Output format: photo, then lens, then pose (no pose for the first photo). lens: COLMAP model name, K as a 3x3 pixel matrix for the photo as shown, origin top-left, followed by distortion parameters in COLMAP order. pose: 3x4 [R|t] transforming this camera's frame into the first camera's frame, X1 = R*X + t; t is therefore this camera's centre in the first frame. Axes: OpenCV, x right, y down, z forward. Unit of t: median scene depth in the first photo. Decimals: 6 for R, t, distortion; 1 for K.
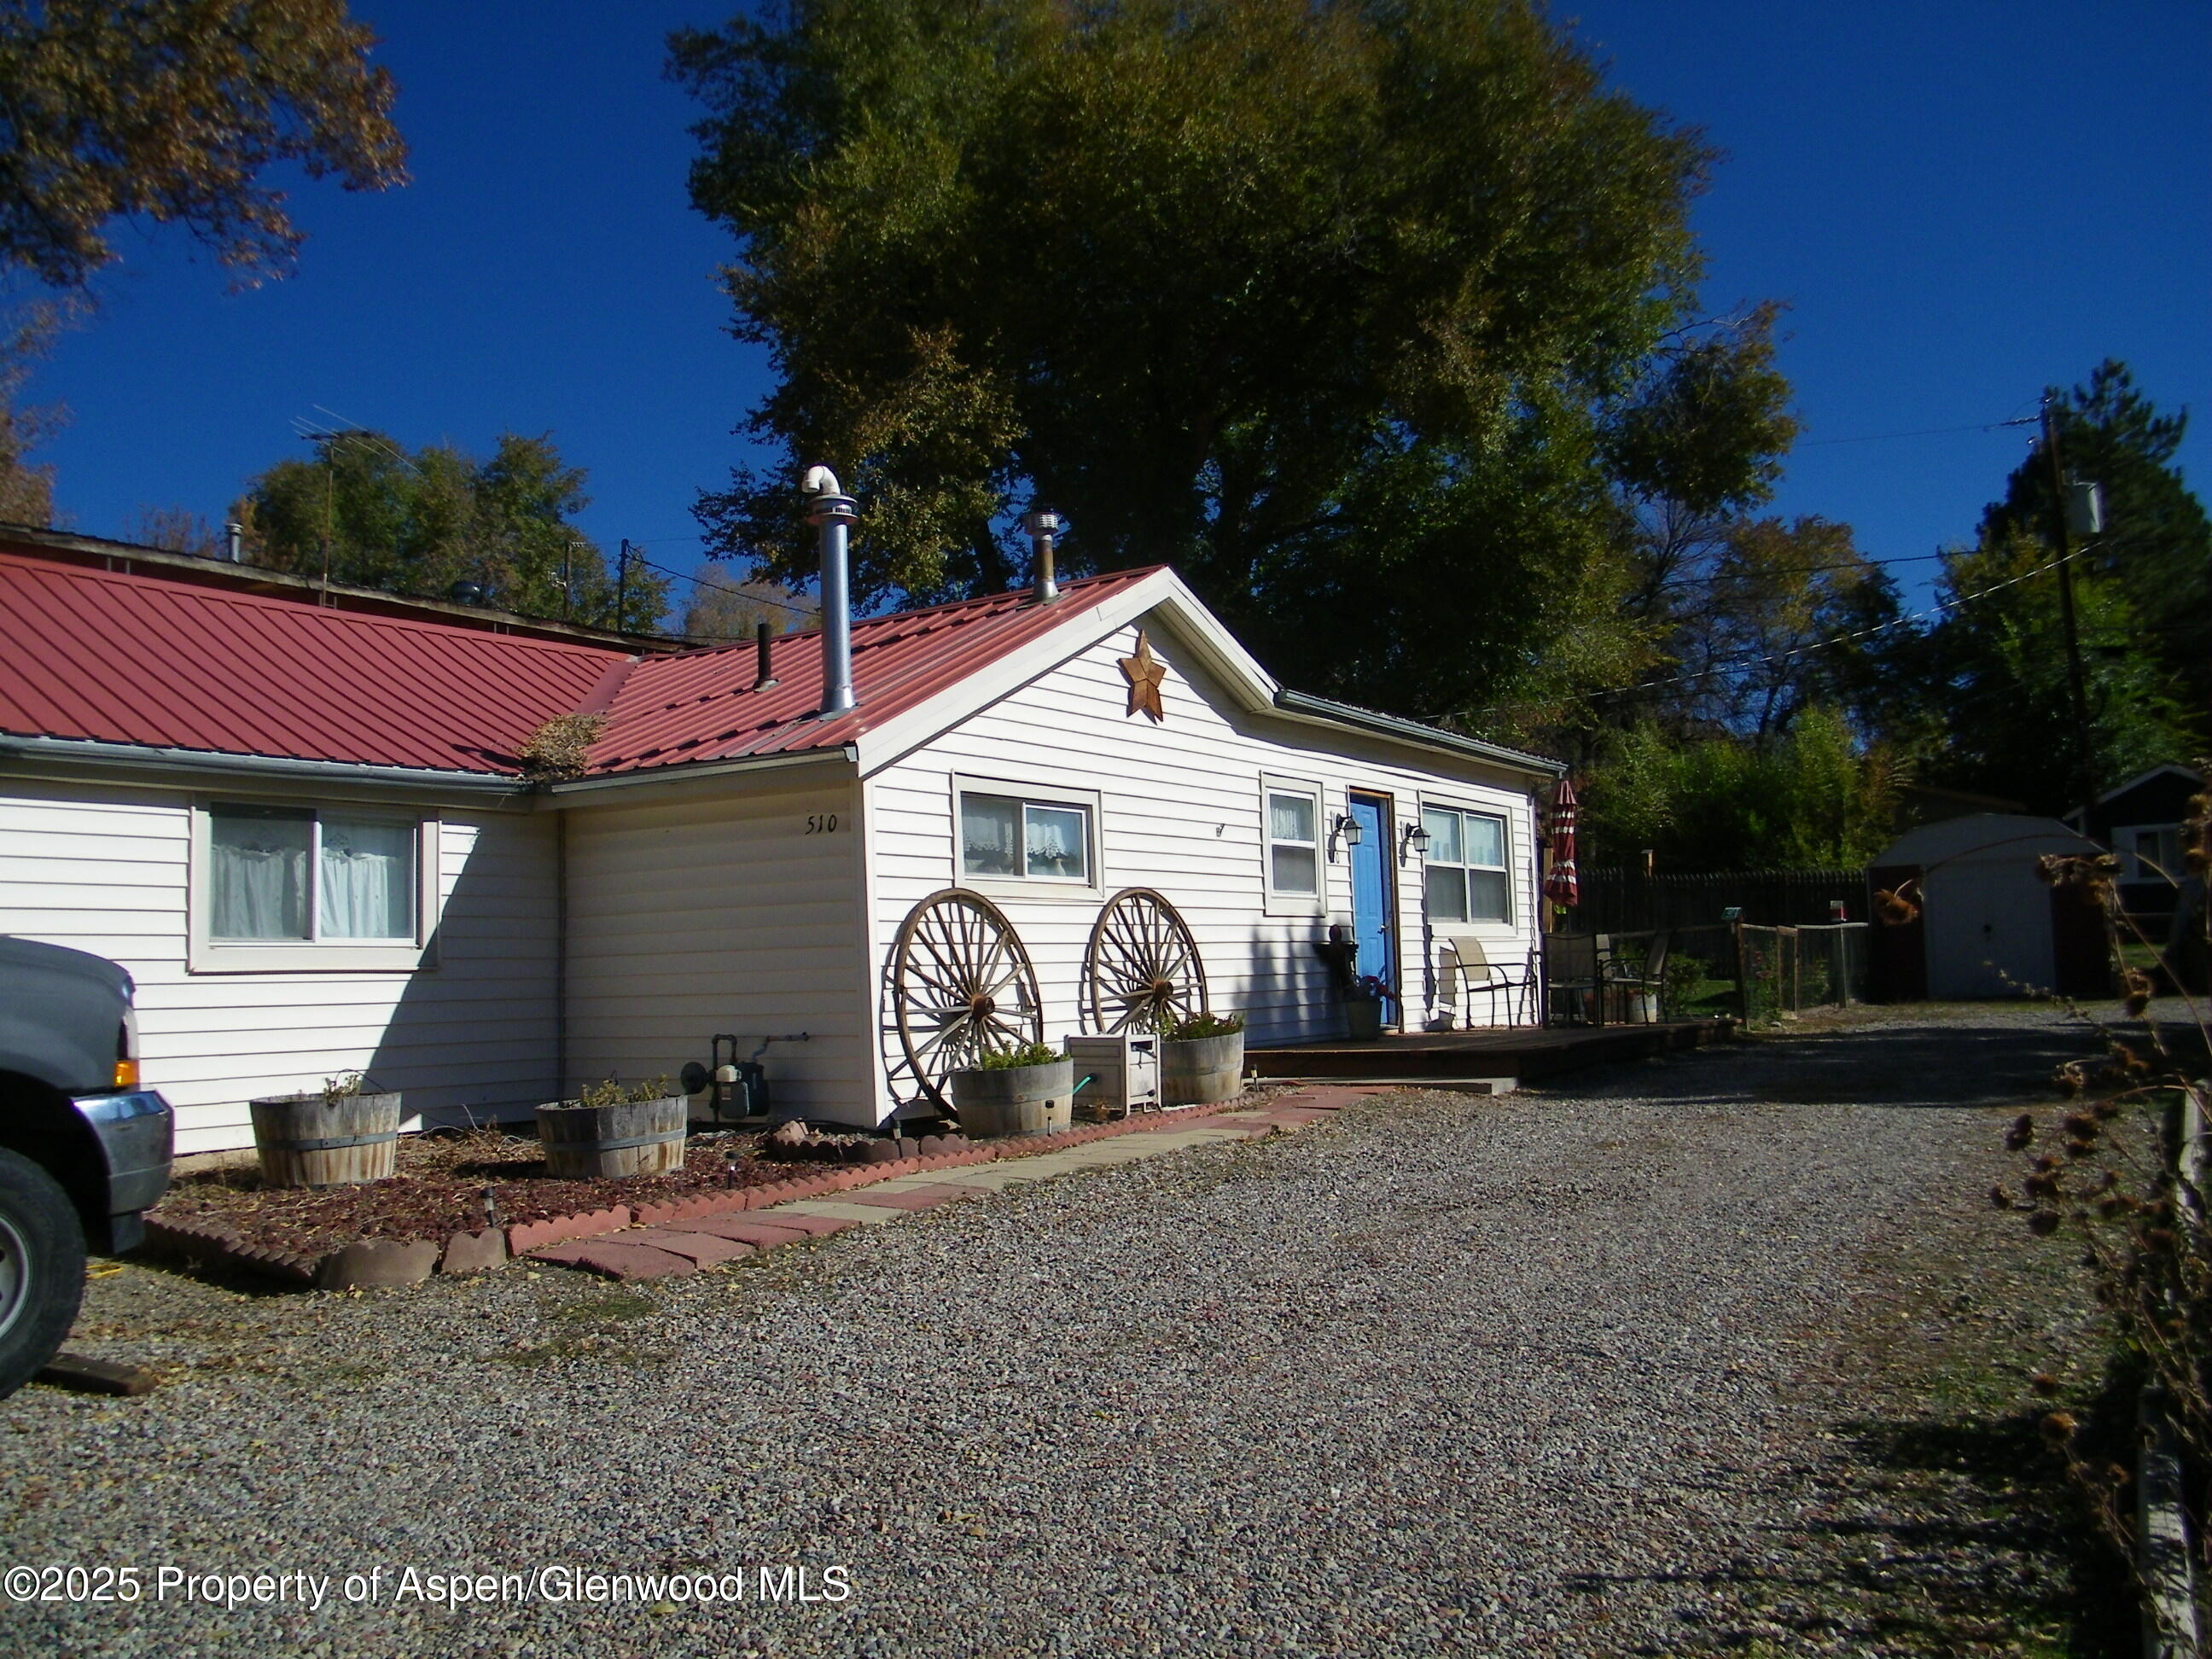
lens RADIAL K [[1892.7, 0, 1106.0], [0, 1892.7, 829.5], [0, 0, 1]] dist [-0.157163, 0.005672]
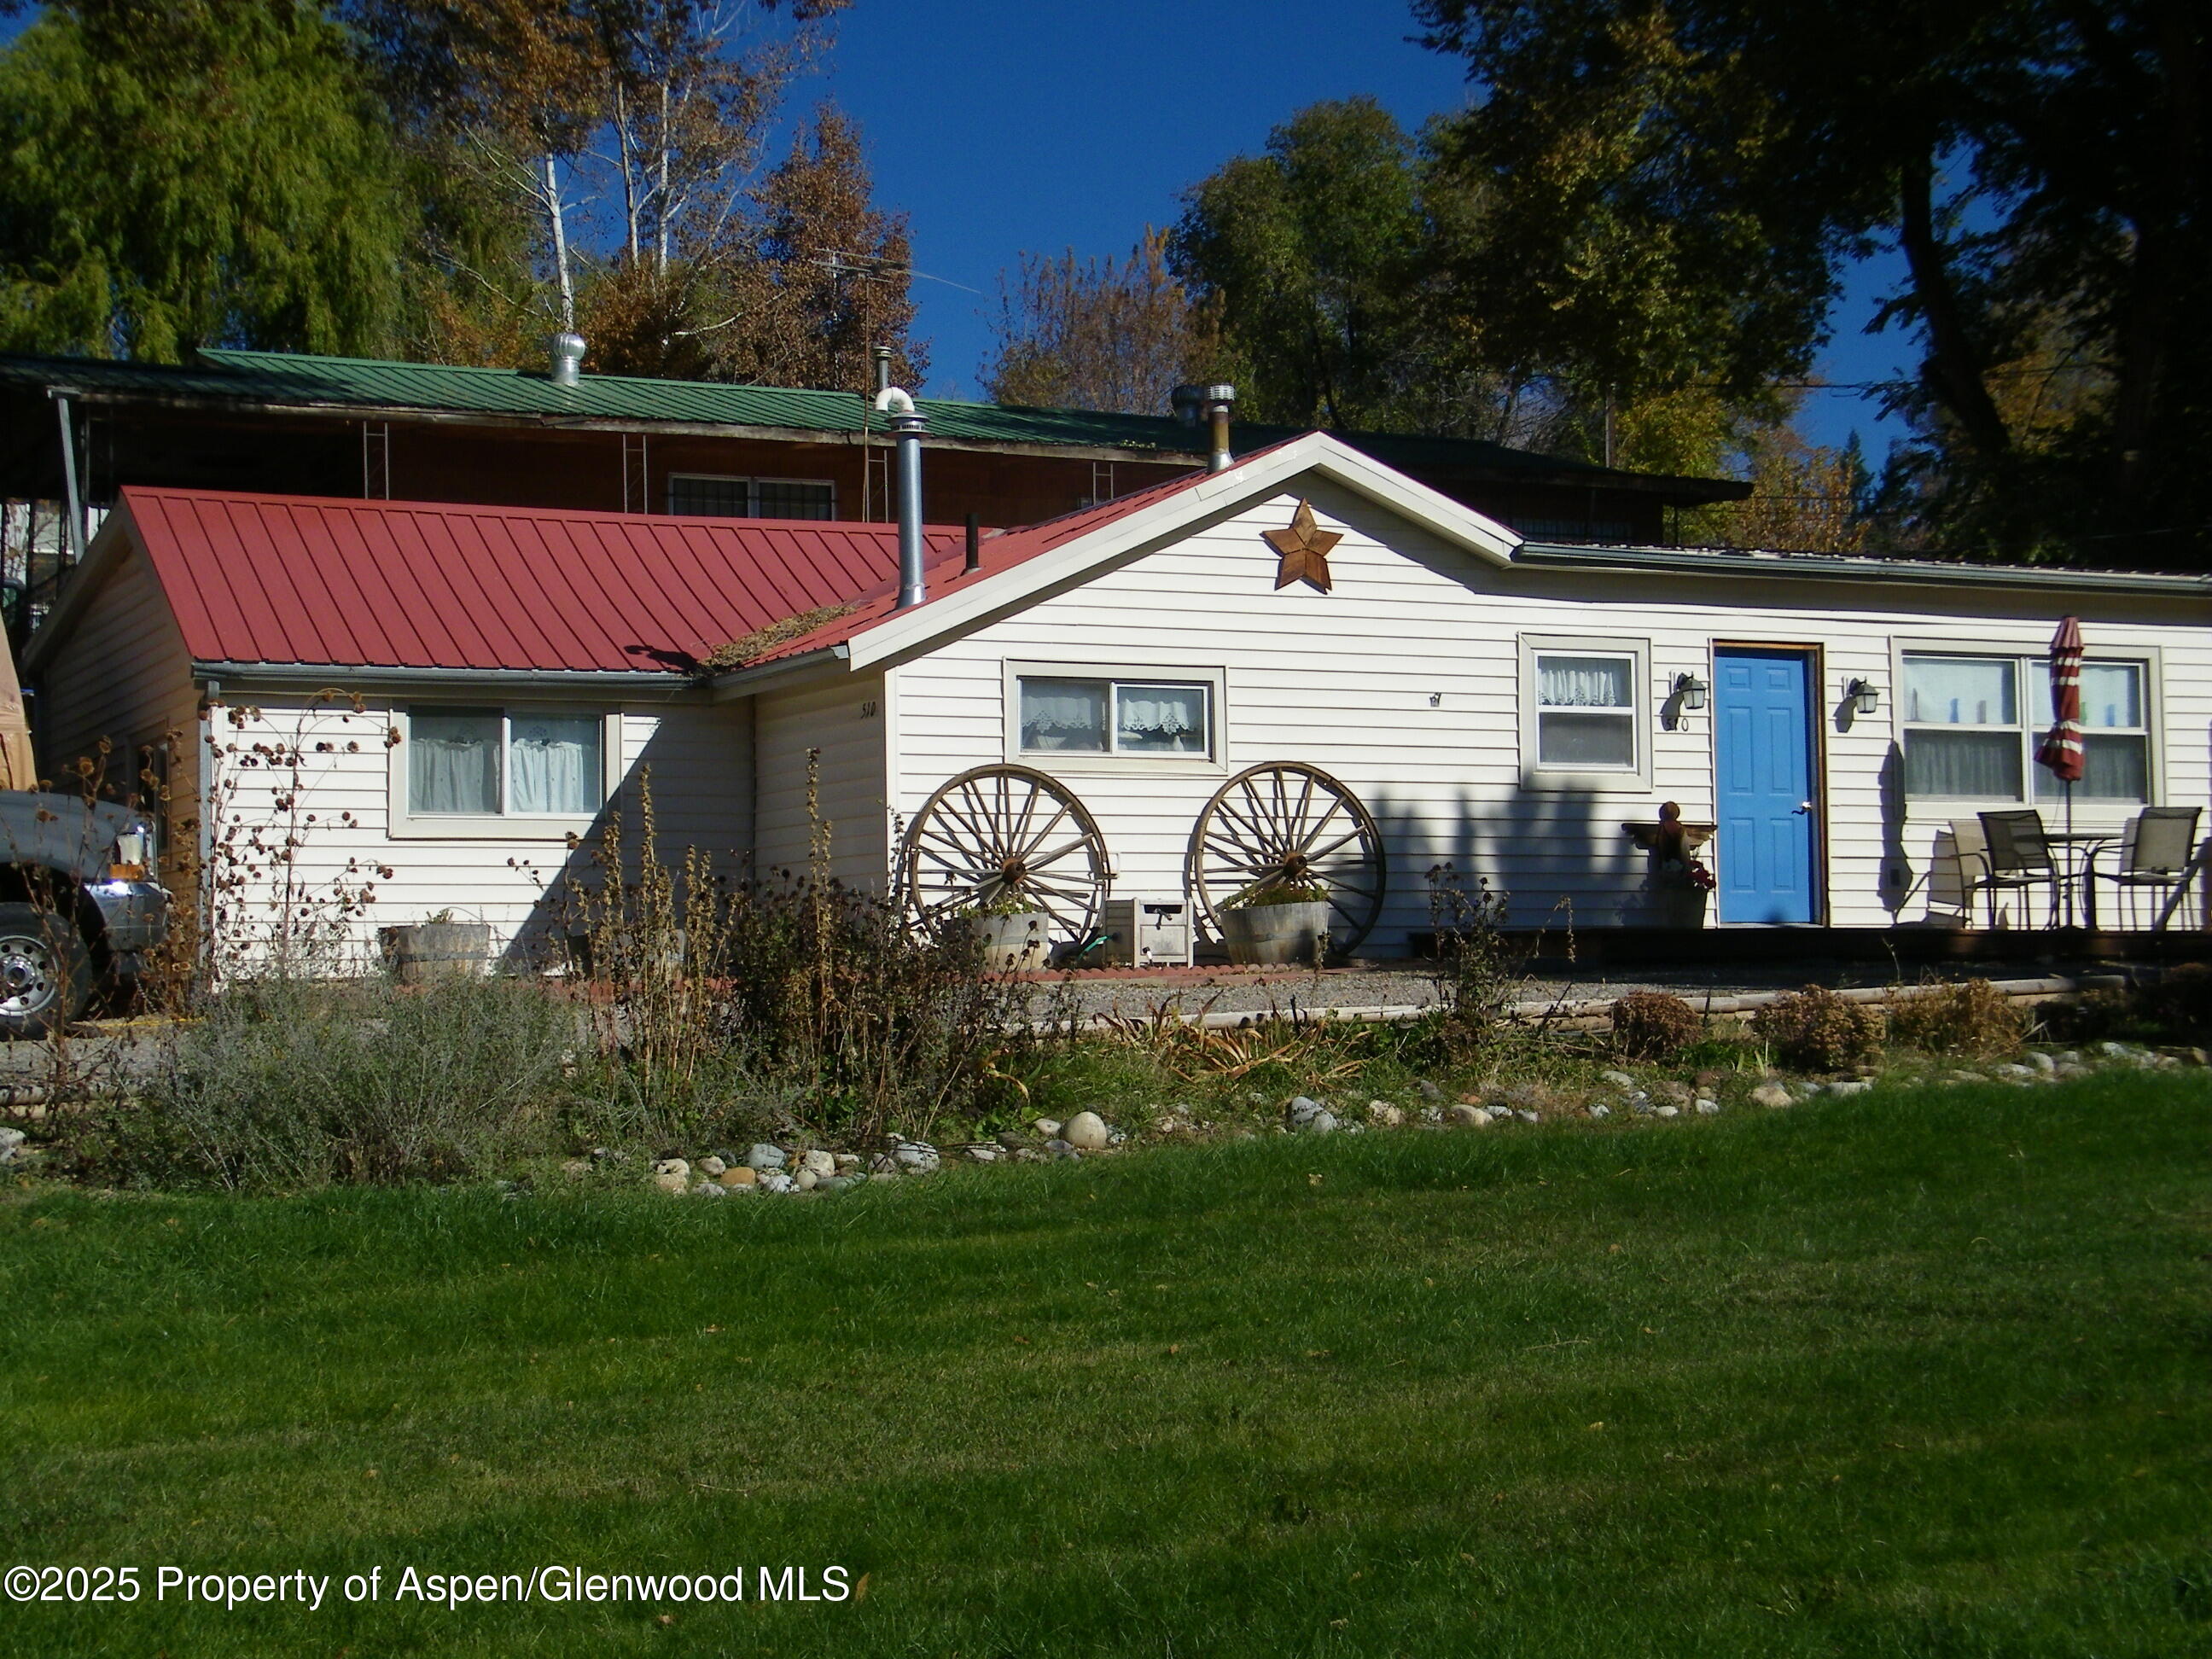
lens RADIAL K [[3572.7, 0, 1106.0], [0, 3572.7, 829.5], [0, 0, 1]] dist [-0.007308, 0.019614]
pose [[0.830222, -0.003022, -0.557425, 1.039000], [0.027412, 0.998997, 0.035412, -0.002780], [0.556759, -0.044680, 0.829472, -0.644127]]
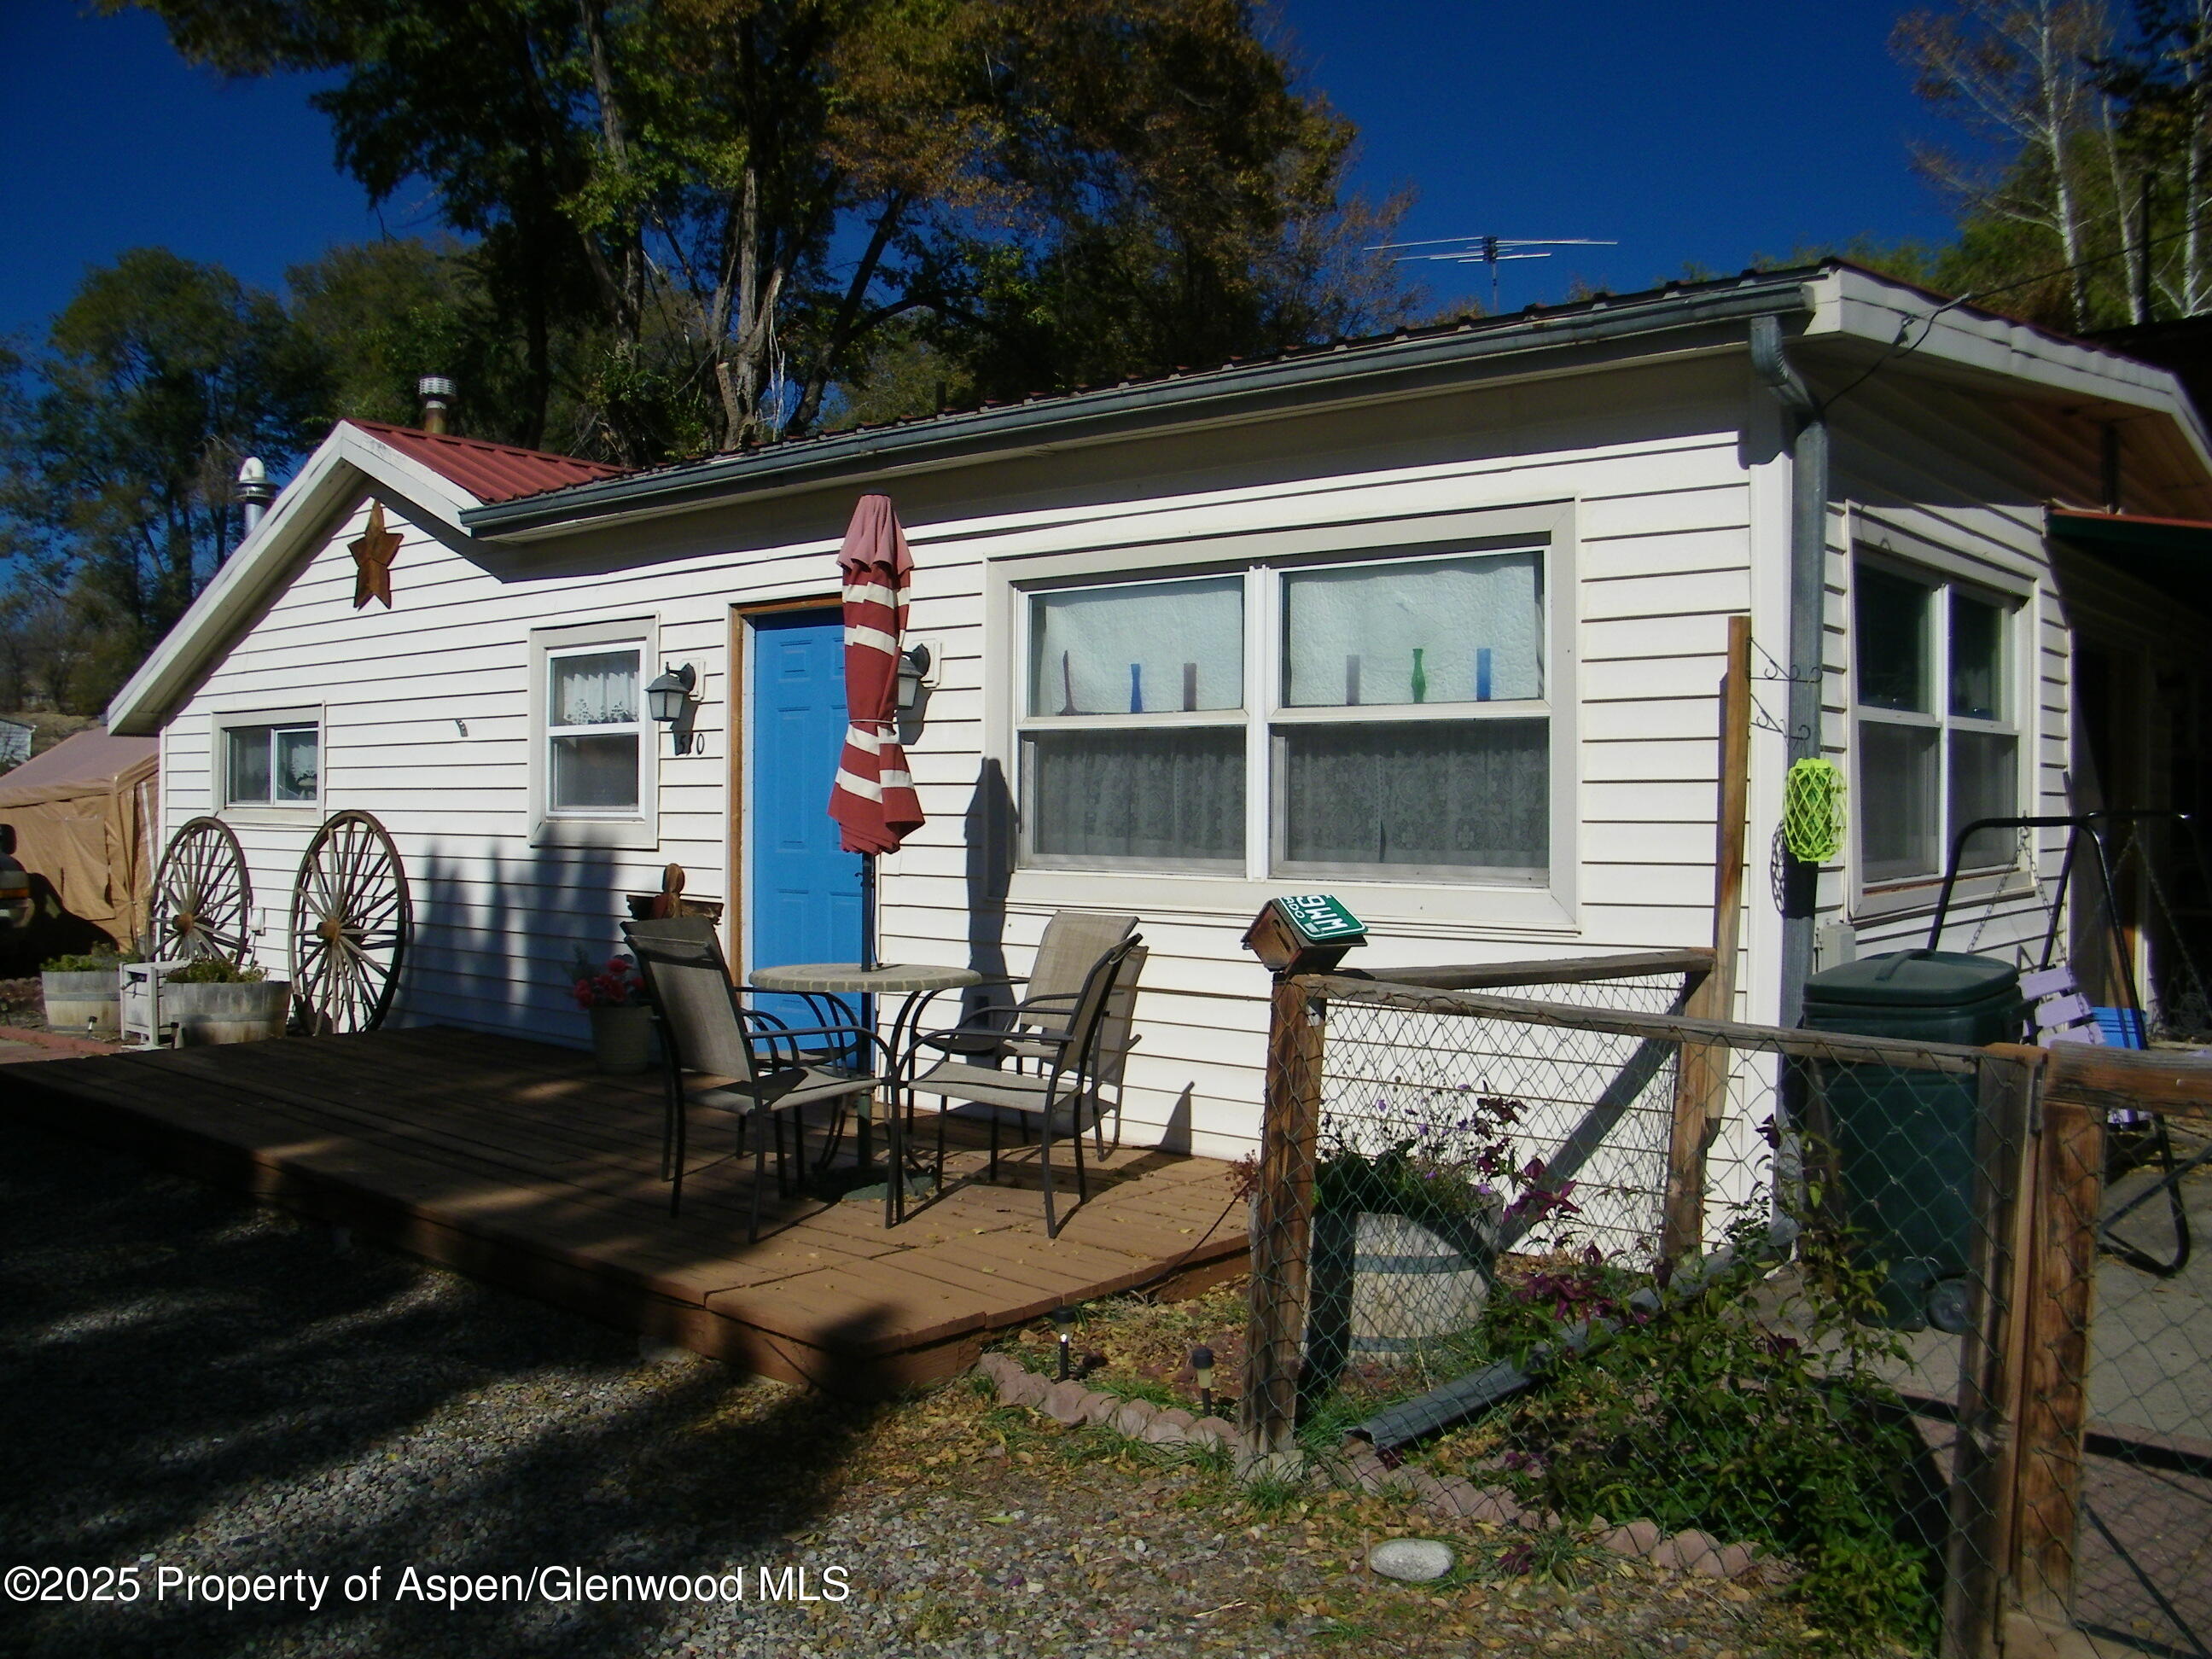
lens RADIAL K [[1892.7, 0, 1106.0], [0, 1892.7, 829.5], [0, 0, 1]] dist [-0.157163, 0.005672]
pose [[-0.133983, 0.026120, -0.990639, 0.832539], [0.063840, 0.997804, 0.017674, 0.048353], [0.988925, -0.060874, -0.135356, 1.521348]]
